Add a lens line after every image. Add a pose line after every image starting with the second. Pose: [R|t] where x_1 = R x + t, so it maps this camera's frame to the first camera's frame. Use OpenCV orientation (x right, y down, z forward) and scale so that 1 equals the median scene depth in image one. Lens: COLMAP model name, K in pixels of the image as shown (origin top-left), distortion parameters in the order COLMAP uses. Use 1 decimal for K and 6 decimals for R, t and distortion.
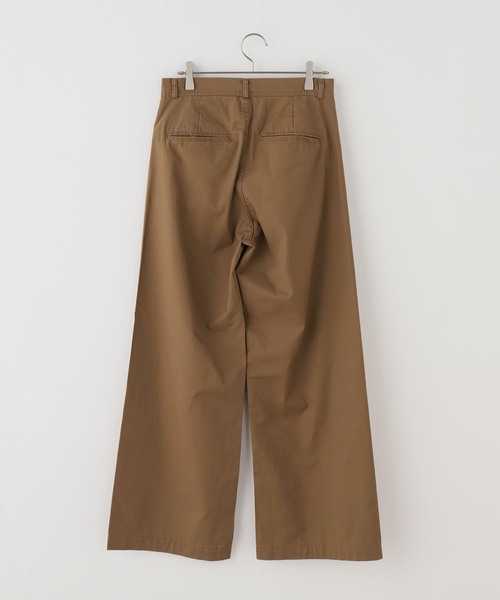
lens RADIAL K [[2261.1, 0, 258.5], [0, 2261.1, 354.9], [0, 0, 1]] dist [0.199656, 0.000000]
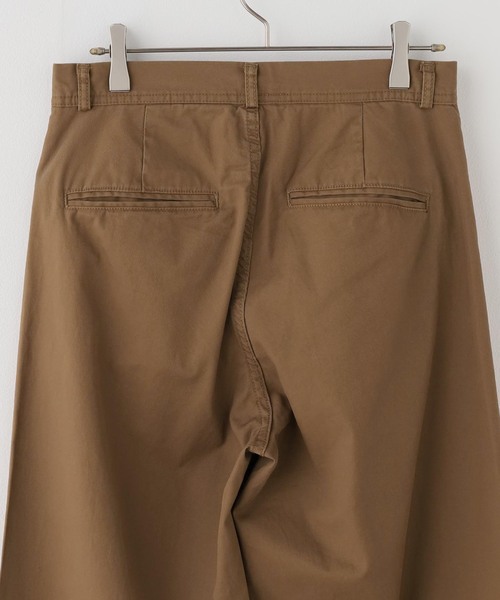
lens RADIAL K [[2261.1, 0, 250.0], [0, 2261.1, 299.8], [0, 0, 1]] dist [0.199656, 0.000000]
pose [[0.999505, -0.011882, 0.029121, -0.018718], [0.012256, 0.999844, -0.012714, -0.071972], [-0.028965, 0.013065, 0.999495, 0.575200]]
